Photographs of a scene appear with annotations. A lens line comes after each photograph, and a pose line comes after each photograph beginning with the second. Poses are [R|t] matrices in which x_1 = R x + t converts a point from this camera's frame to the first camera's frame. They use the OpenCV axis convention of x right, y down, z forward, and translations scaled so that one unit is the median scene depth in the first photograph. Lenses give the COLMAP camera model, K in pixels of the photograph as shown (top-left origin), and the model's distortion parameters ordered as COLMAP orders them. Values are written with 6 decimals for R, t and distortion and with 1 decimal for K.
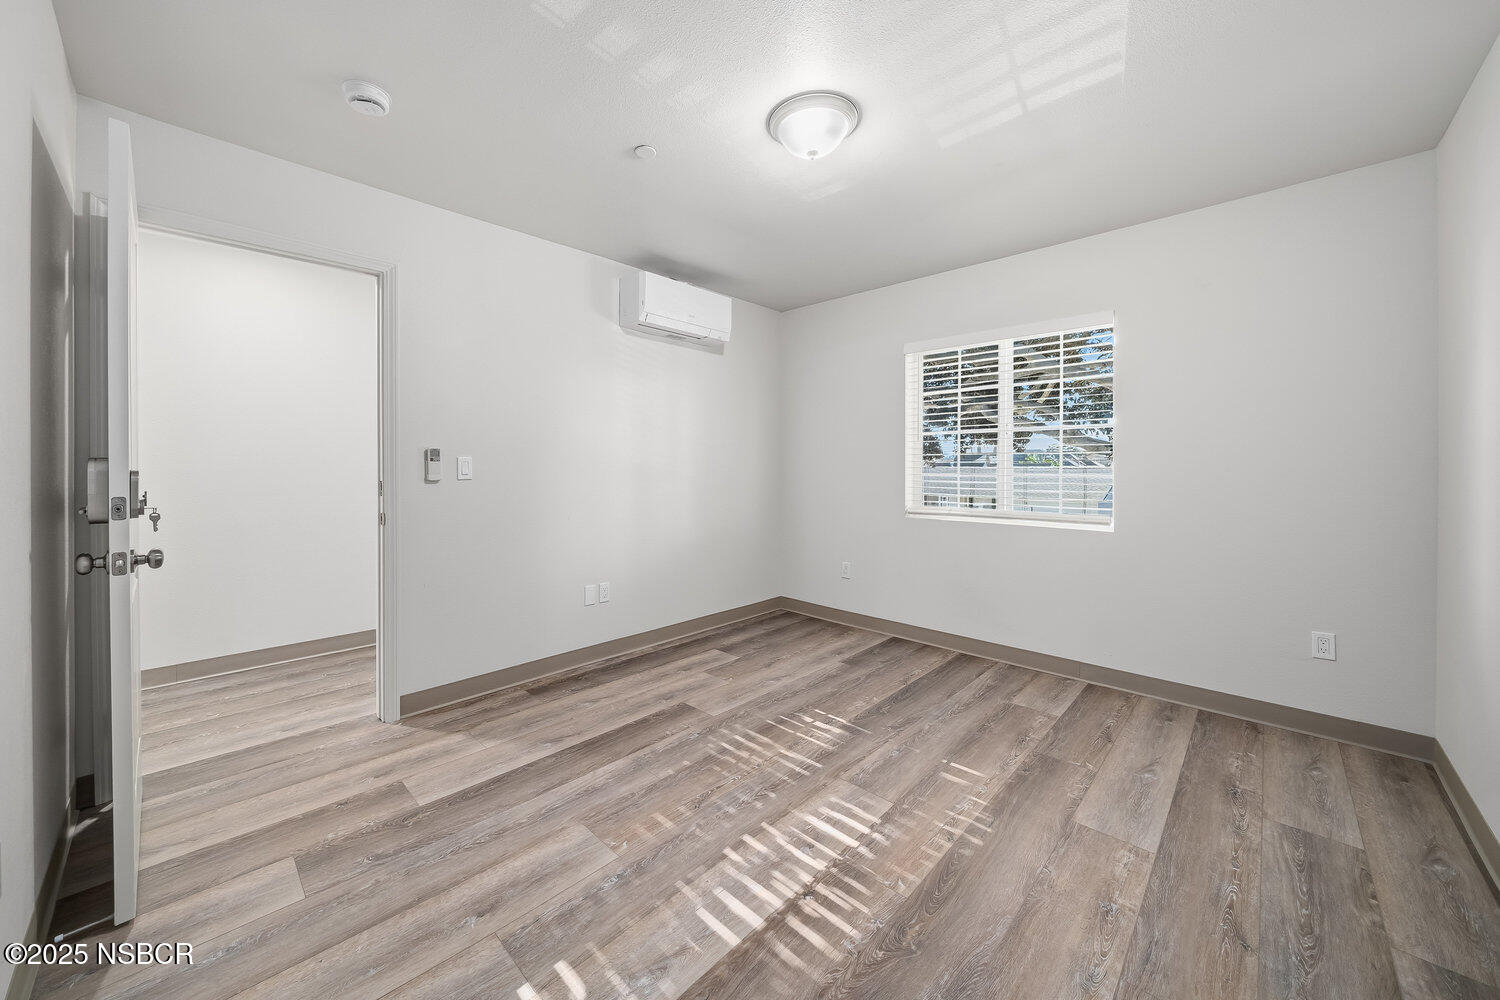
lens RADIAL K [[533.0, 0, 746.4], [0, 533.0, 487.7], [0, 0, 1]] dist [0.003479, -0.000110]
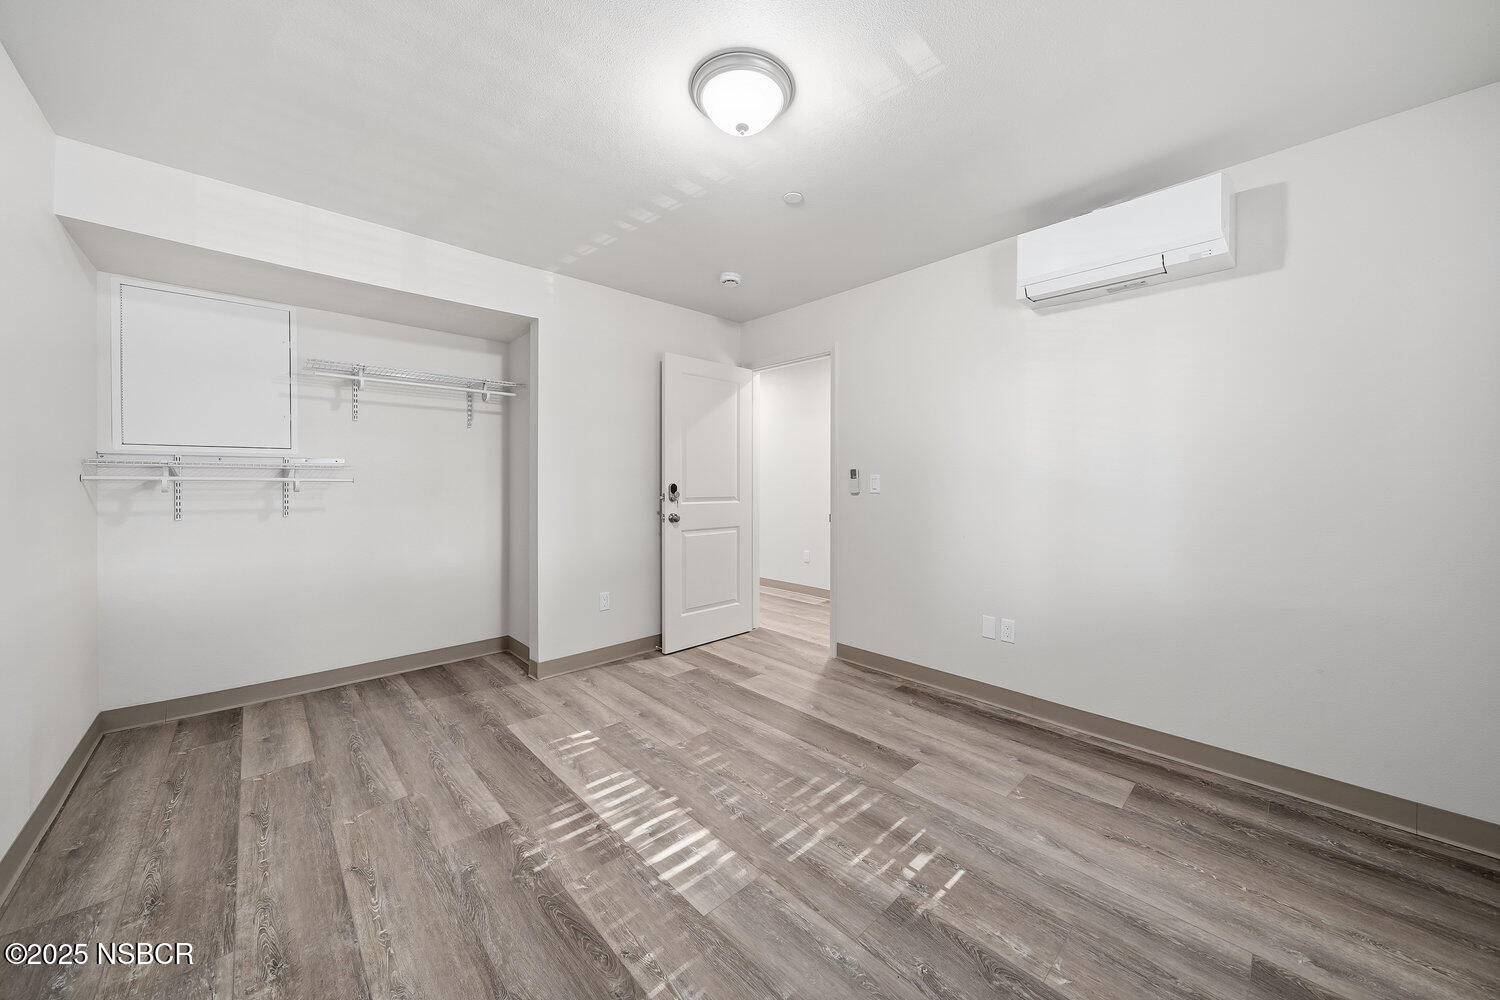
lens RADIAL K [[533.0, 0, 757.8], [0, 533.0, 502.0], [0, 0, 1]] dist [0.003479, -0.000110]
pose [[-0.034542, 0.032730, -0.998867, 0.810092], [-0.042507, 0.998511, 0.034188, -0.028734], [0.998499, 0.043640, -0.033099, 0.848923]]
